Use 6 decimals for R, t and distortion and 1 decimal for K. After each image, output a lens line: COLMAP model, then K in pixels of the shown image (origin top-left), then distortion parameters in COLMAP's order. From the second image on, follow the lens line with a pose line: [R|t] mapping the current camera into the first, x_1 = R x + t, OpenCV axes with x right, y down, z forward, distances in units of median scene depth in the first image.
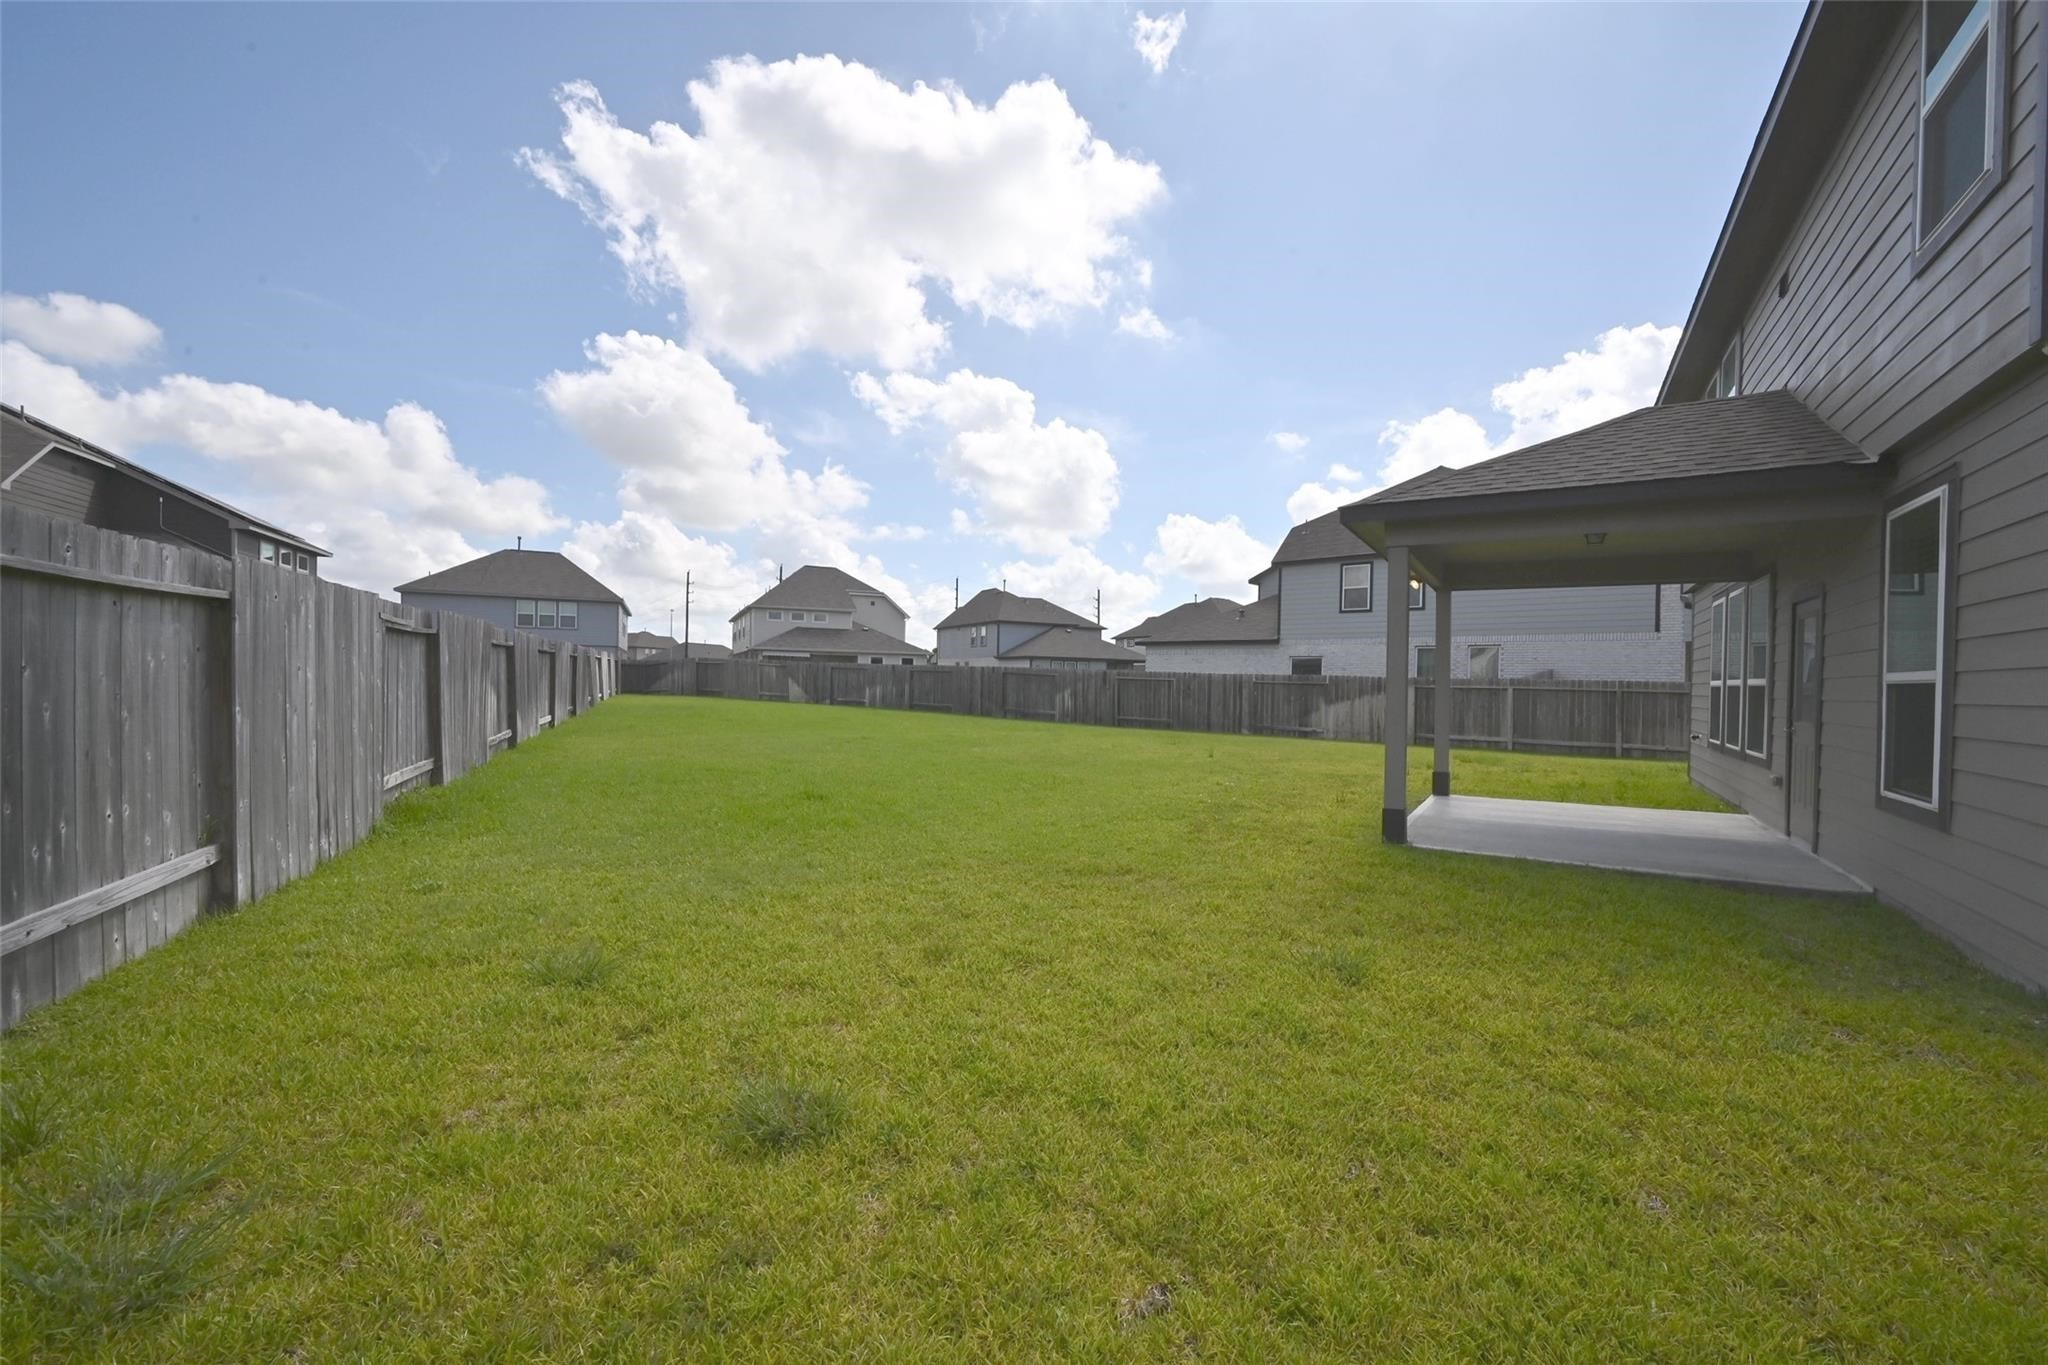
lens RADIAL K [[818.4, 0, 1017.2], [0, 818.4, 680.2], [0, 0, 1]] dist [0.011201, -0.000333]
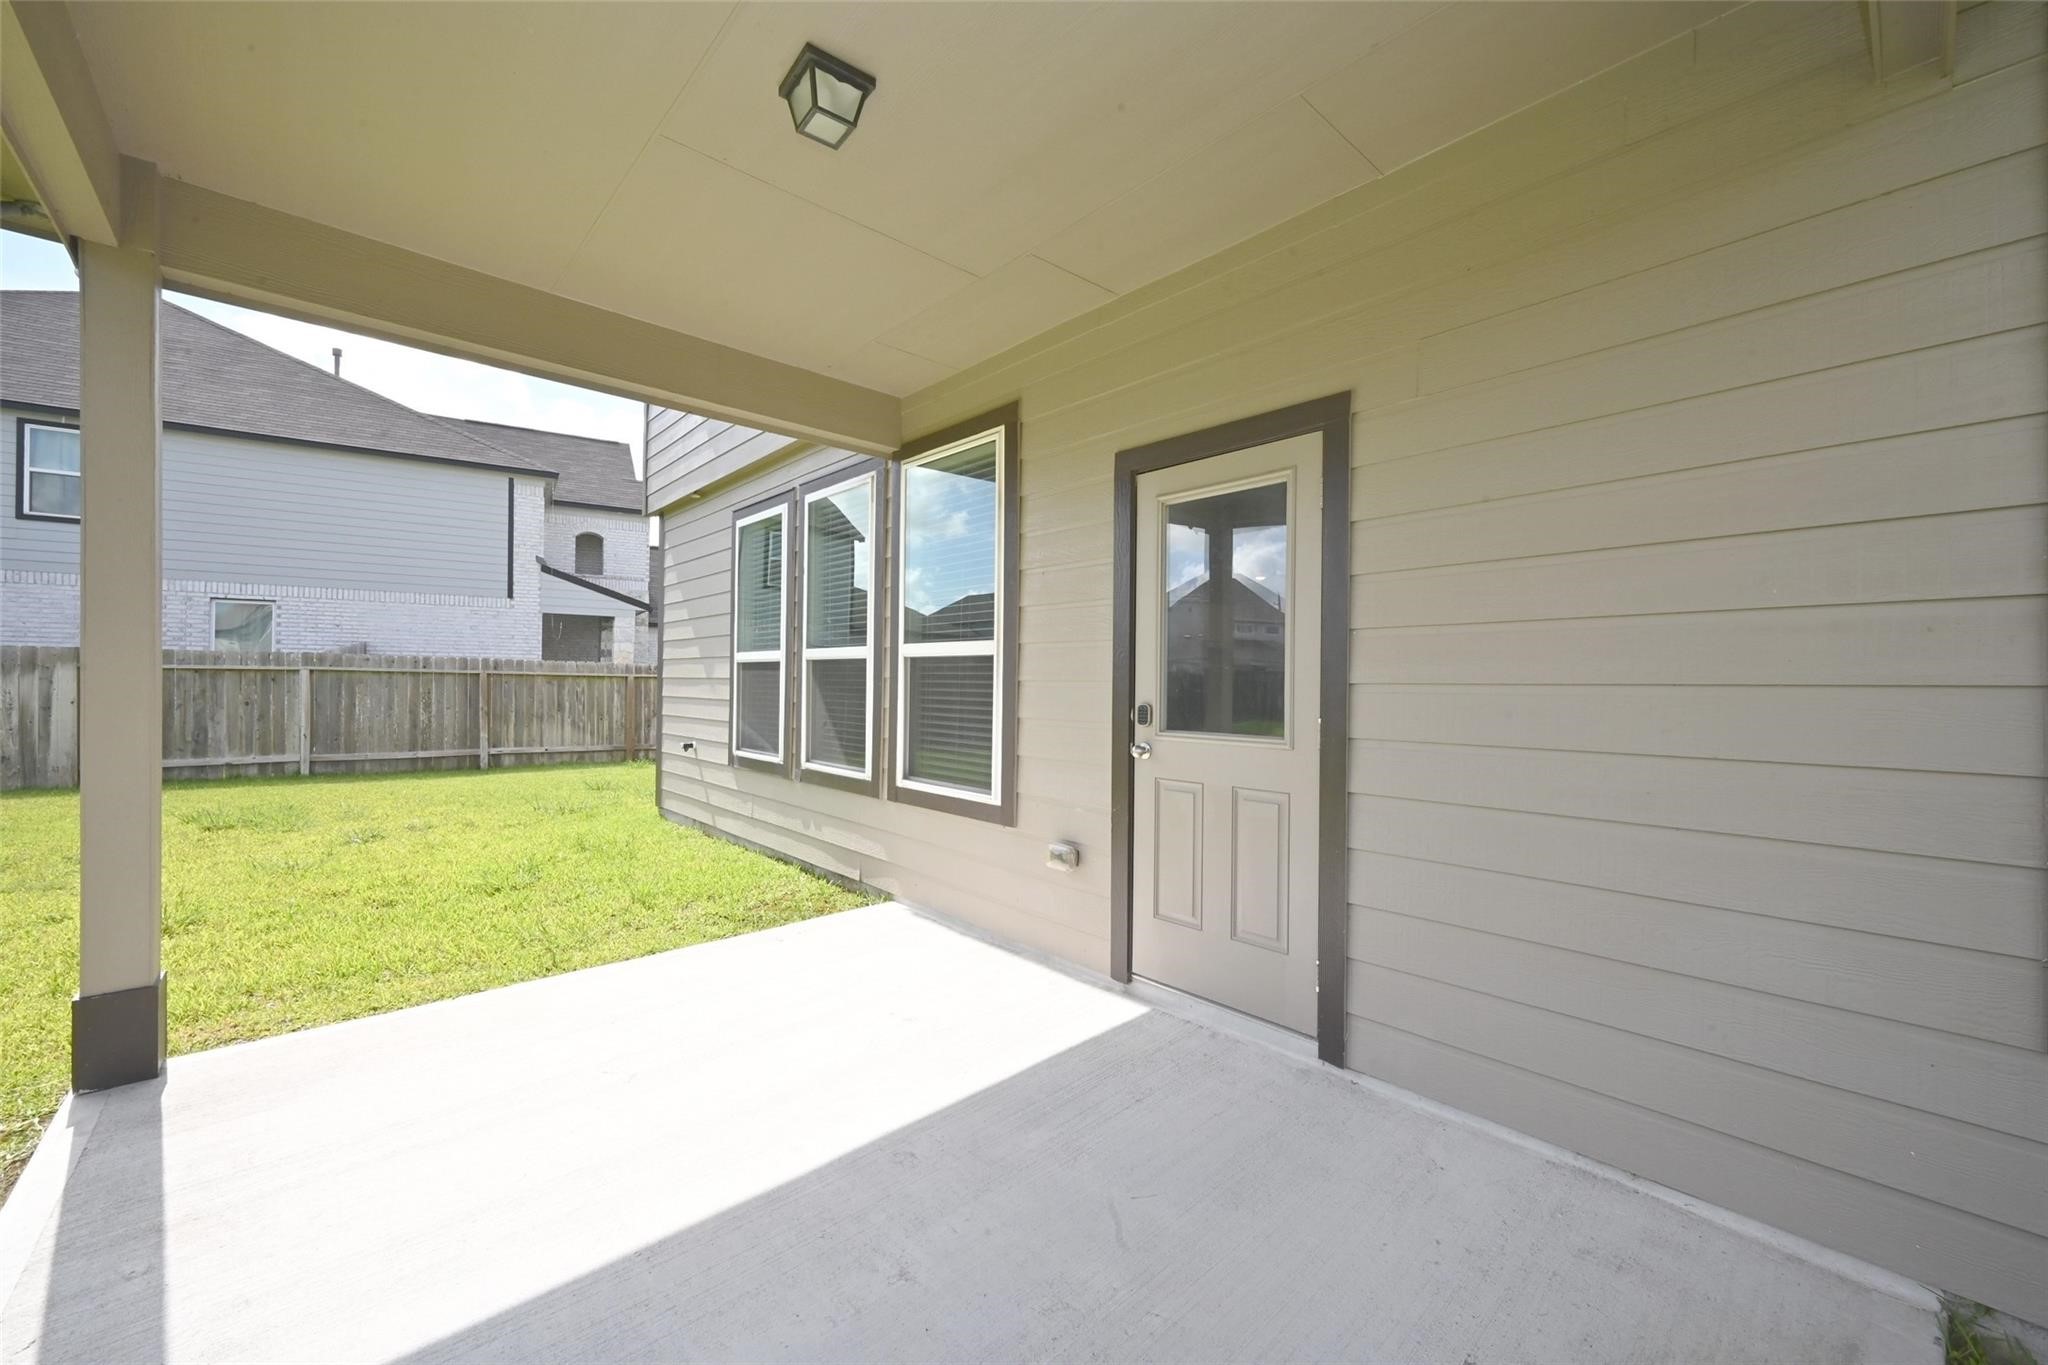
lens RADIAL K [[818.4, 0, 1020.4], [0, 818.4, 668.0], [0, 0, 1]] dist [0.011201, -0.000333]
pose [[0.284982, -0.000333, 0.958533, 0.192725], [-0.004247, 0.999990, 0.001610, 0.005918], [-0.958523, -0.004530, 0.284978, 0.363737]]
